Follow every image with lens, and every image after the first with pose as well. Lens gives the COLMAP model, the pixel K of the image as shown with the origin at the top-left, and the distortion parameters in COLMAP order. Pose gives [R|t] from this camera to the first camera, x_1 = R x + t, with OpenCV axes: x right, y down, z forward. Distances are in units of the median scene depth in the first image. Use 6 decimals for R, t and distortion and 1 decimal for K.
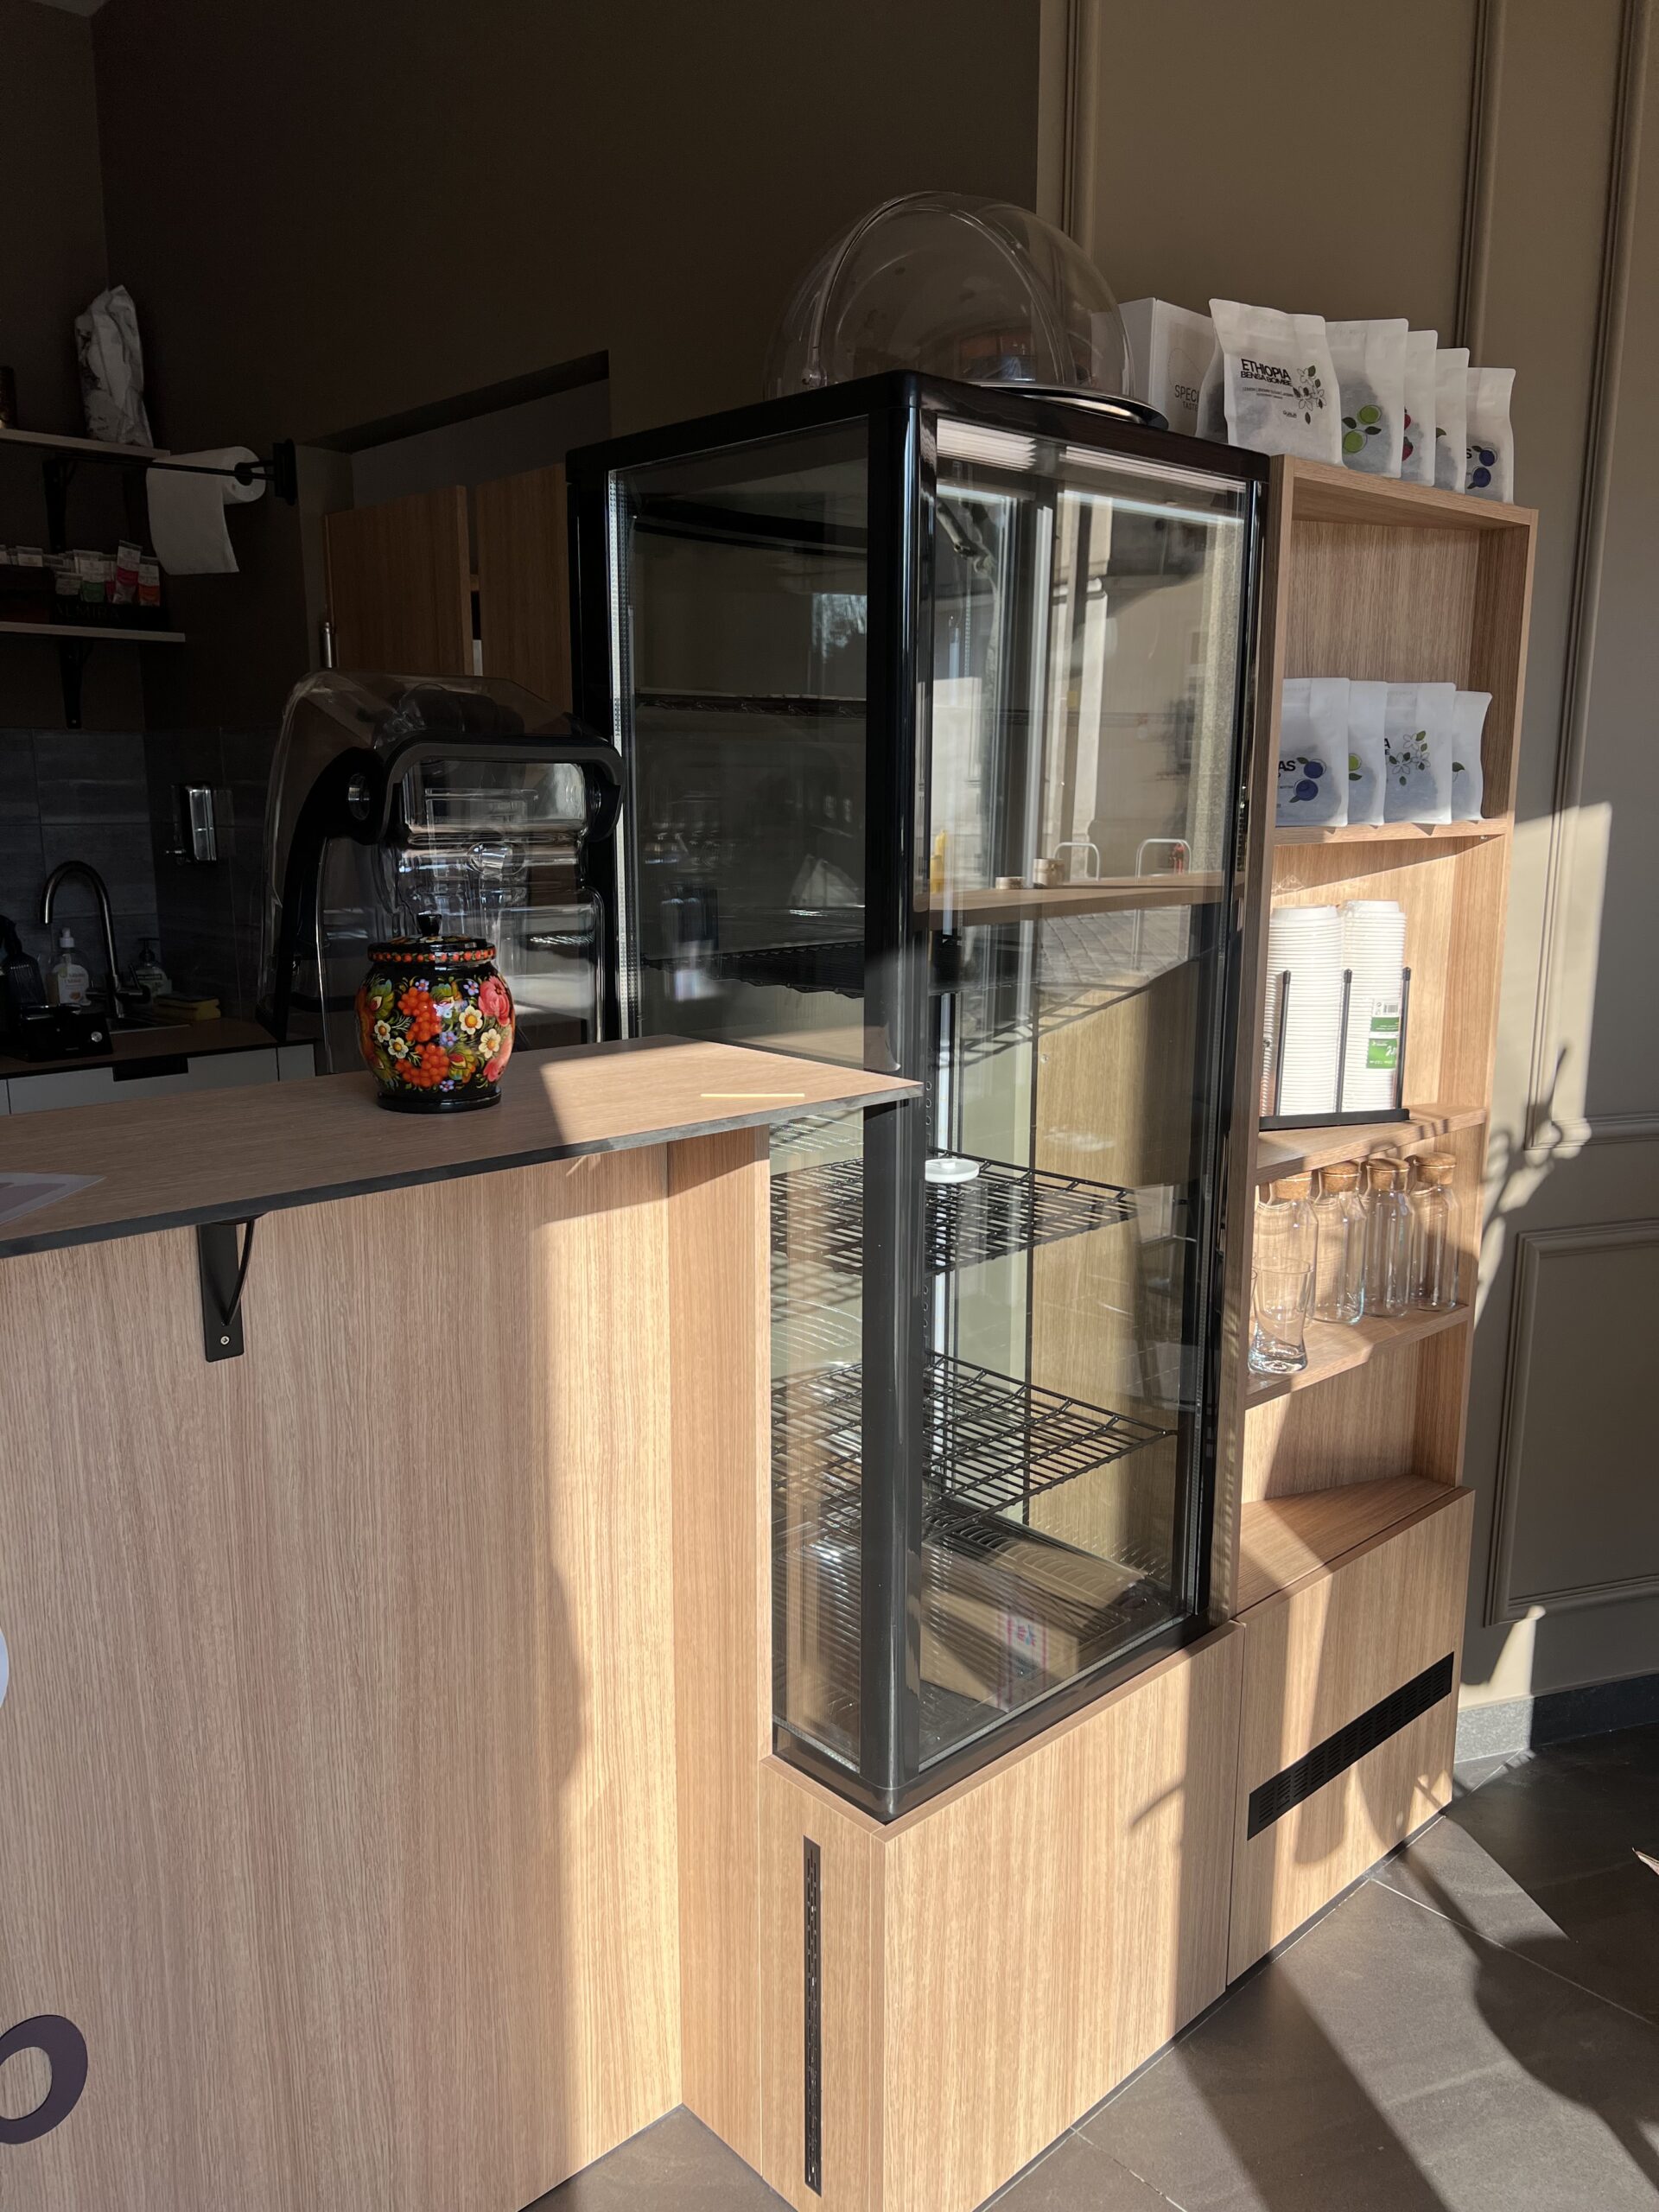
lens RADIAL K [[1679.5, 0, 858.6], [0, 1679.5, 1169.3], [0, 0, 1]] dist [0.051207, -0.070496]
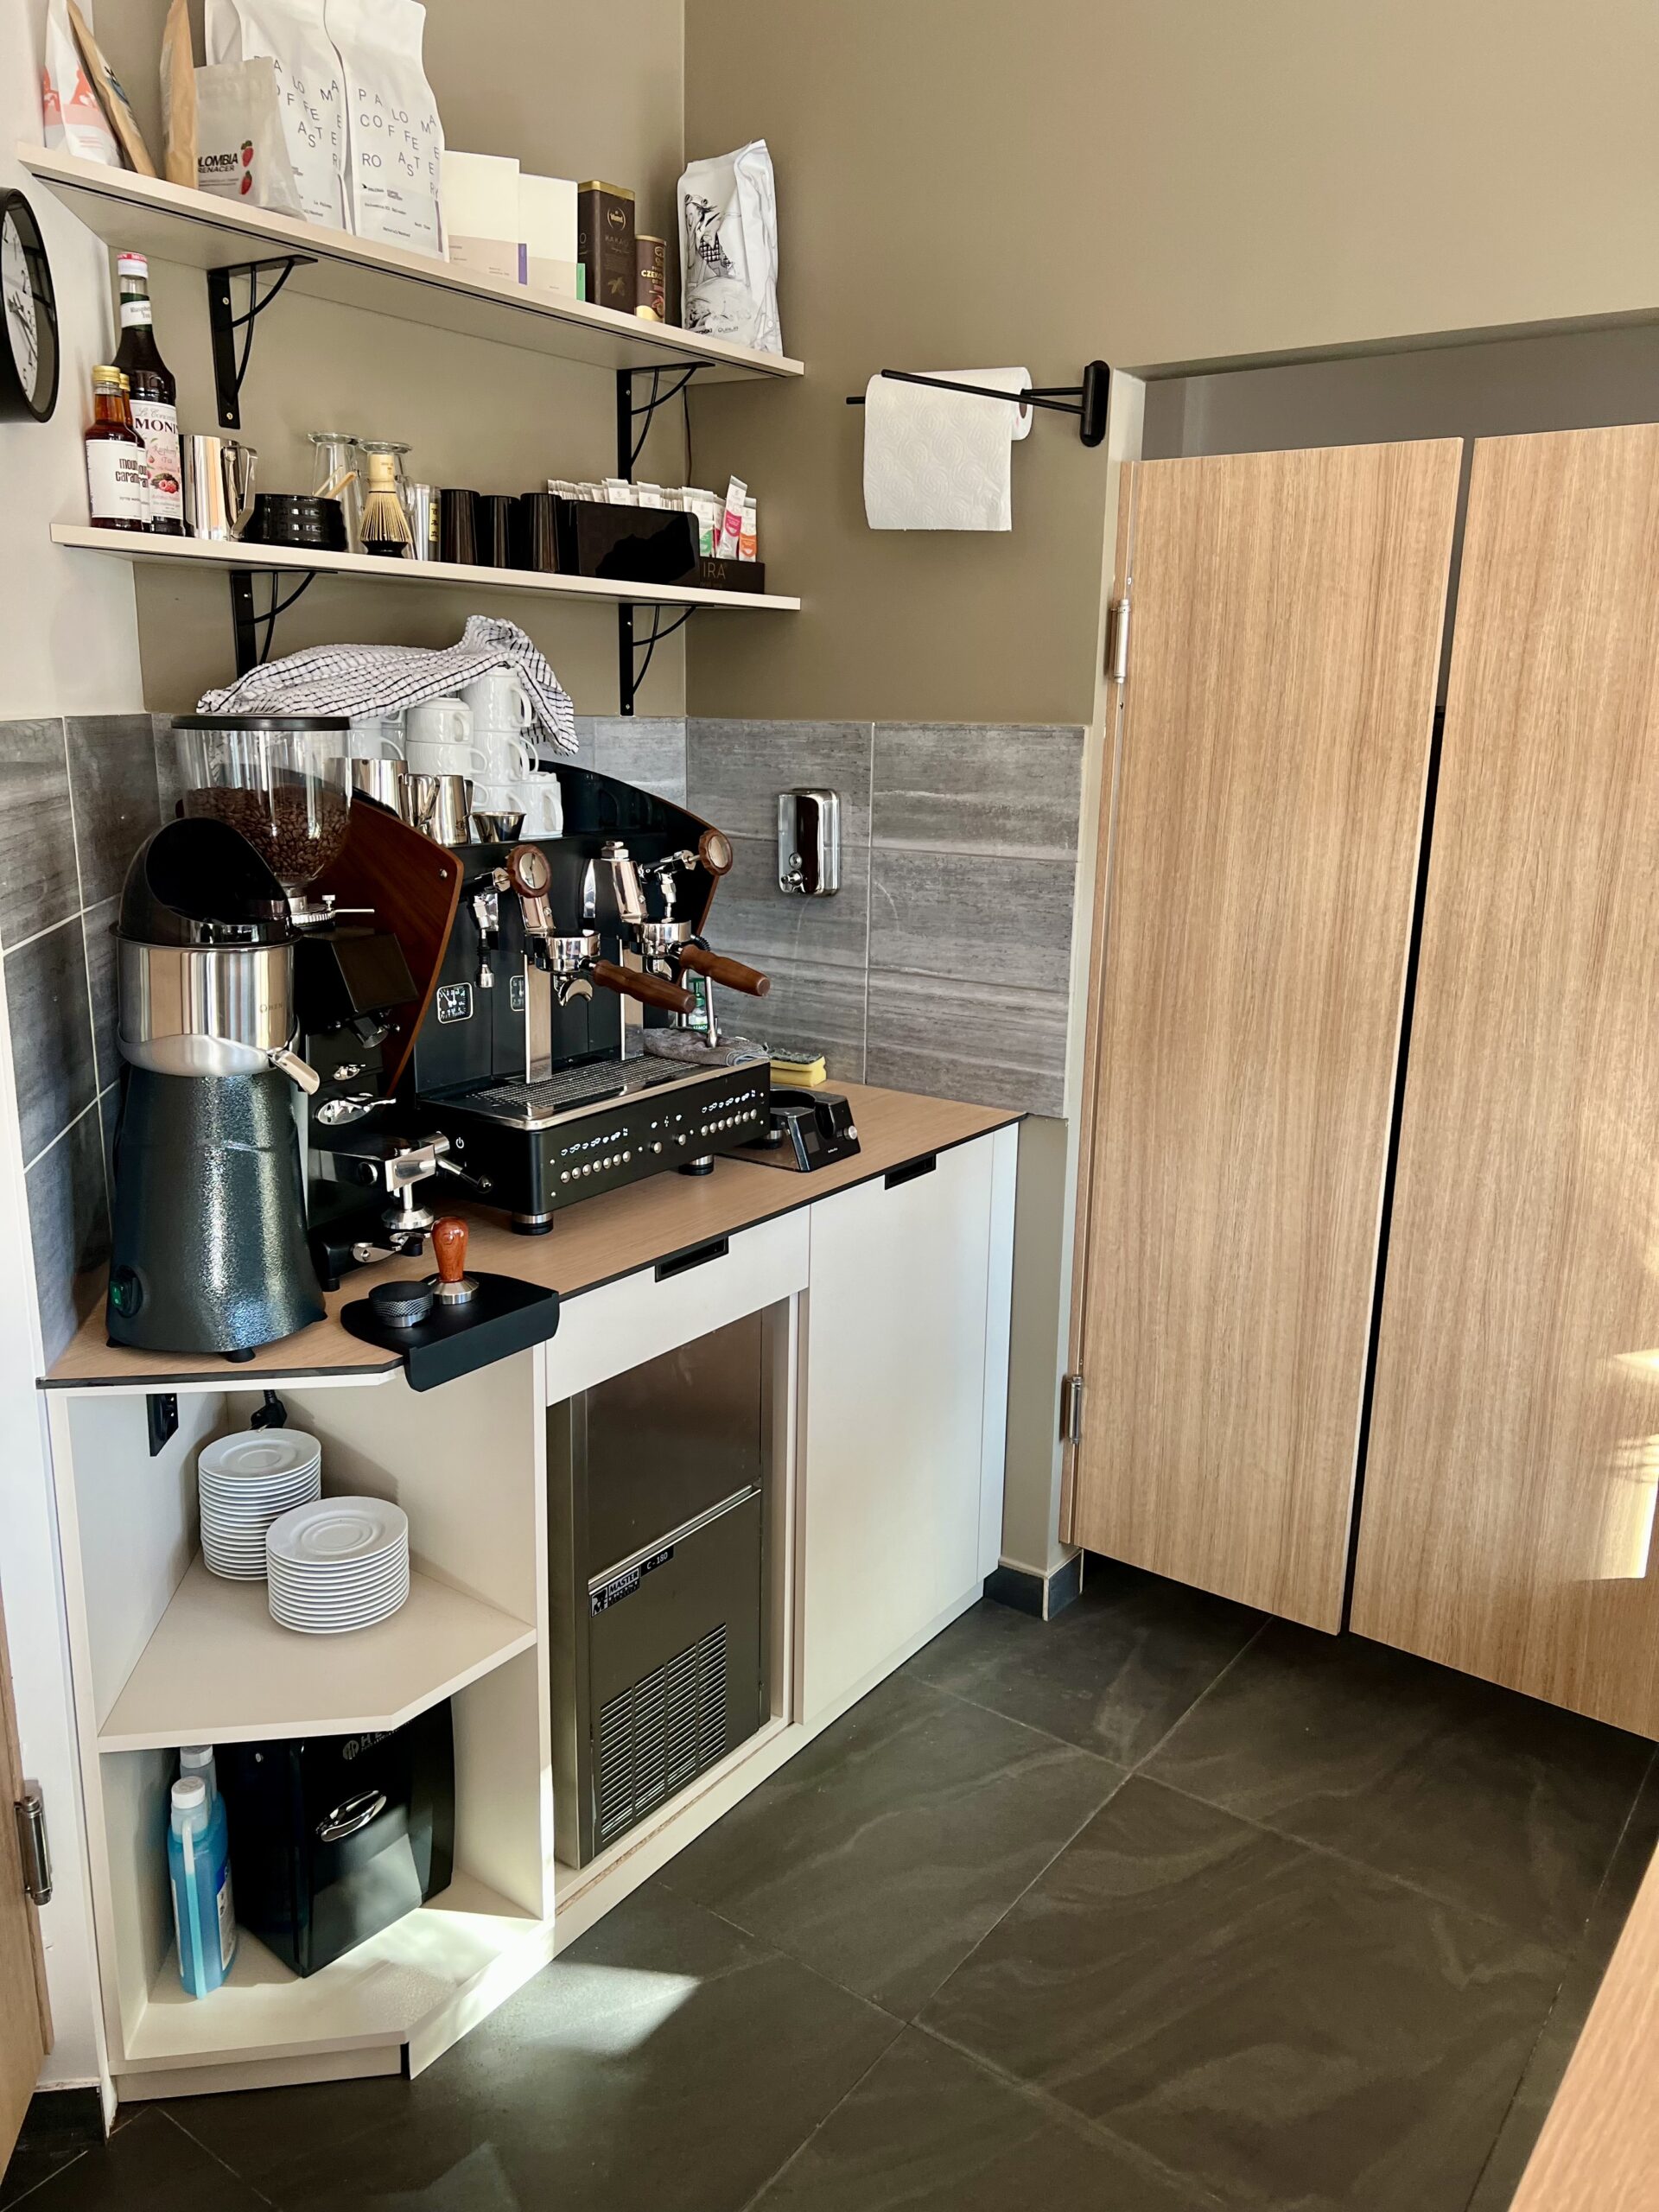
lens RADIAL K [[1679.5, 0, 811.2], [0, 1679.5, 1122.2], [0, 0, 1]] dist [0.051207, -0.070496]
pose [[0.982497, -0.036645, 0.182638, -0.551000], [0.032134, 0.999103, 0.027596, -0.095520], [-0.183485, -0.021244, 0.982793, 0.225631]]
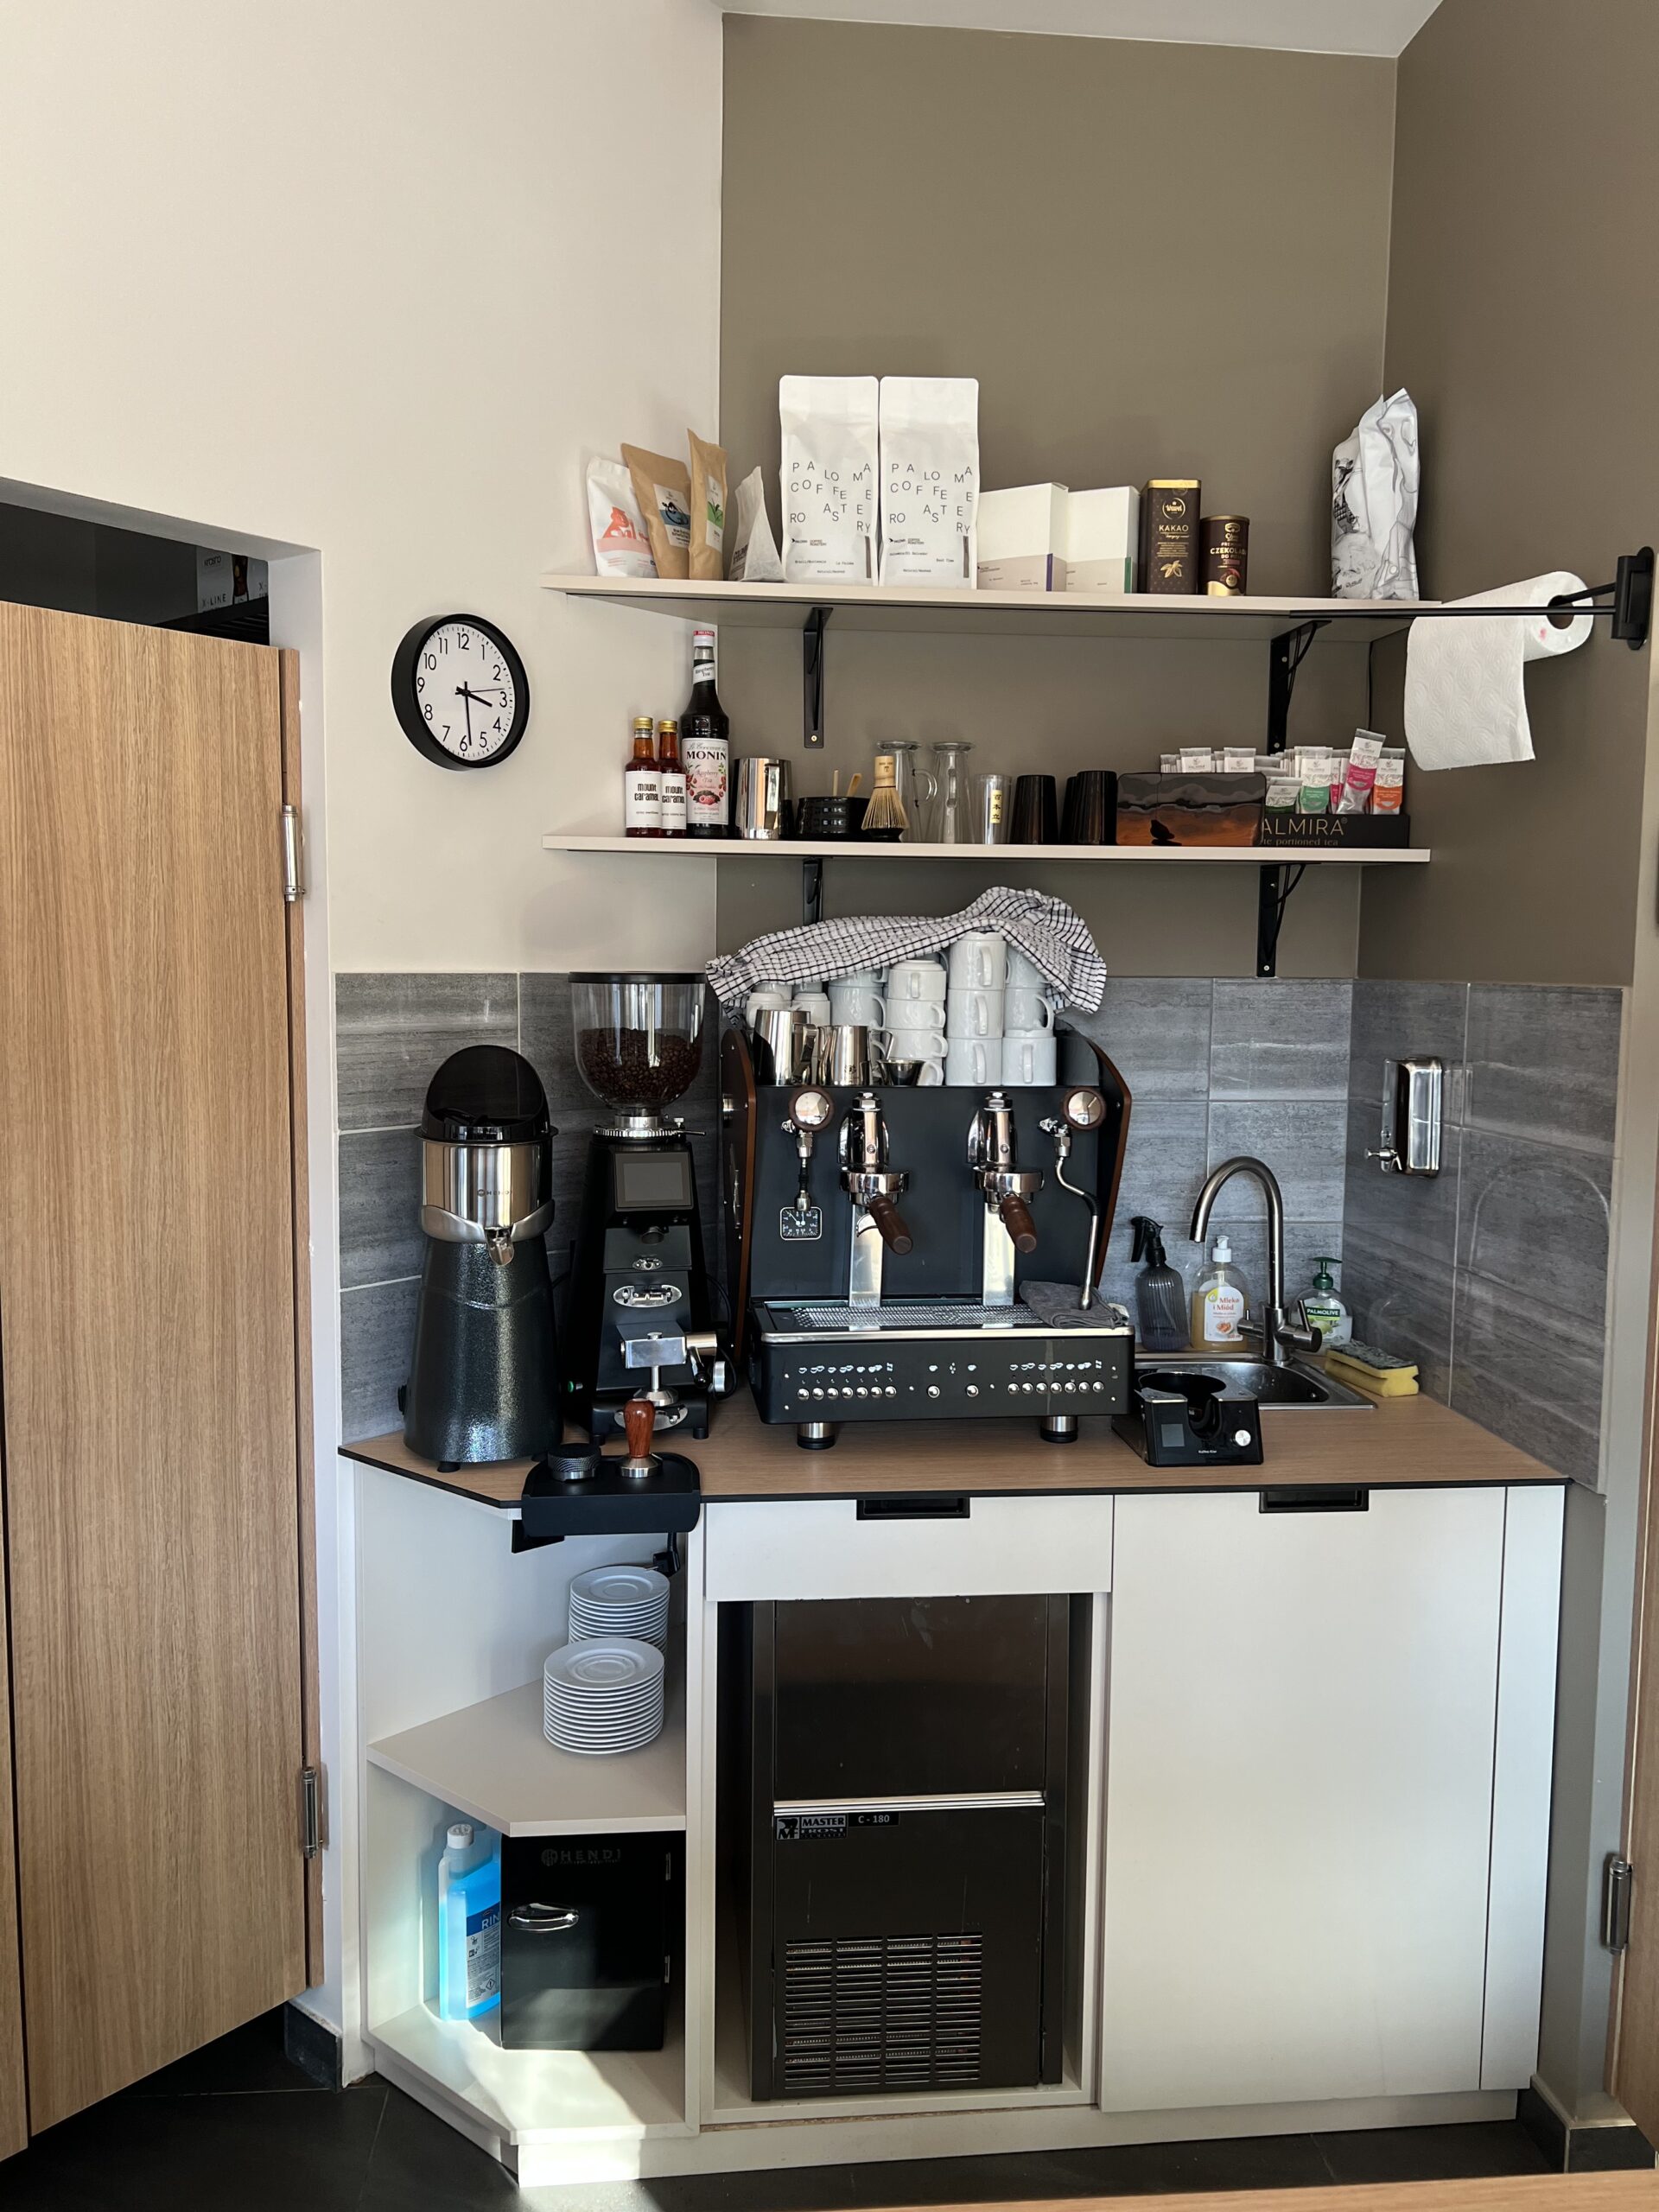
lens RADIAL K [[1679.5, 0, 829.4], [0, 1679.5, 1102.6], [0, 0, 1]] dist [0.051207, -0.070496]
pose [[0.782064, 0.054908, -0.620774, -0.152819], [-0.142592, 0.985452, -0.092476, -0.112783], [0.606665, 0.160840, 0.778516, 0.320844]]
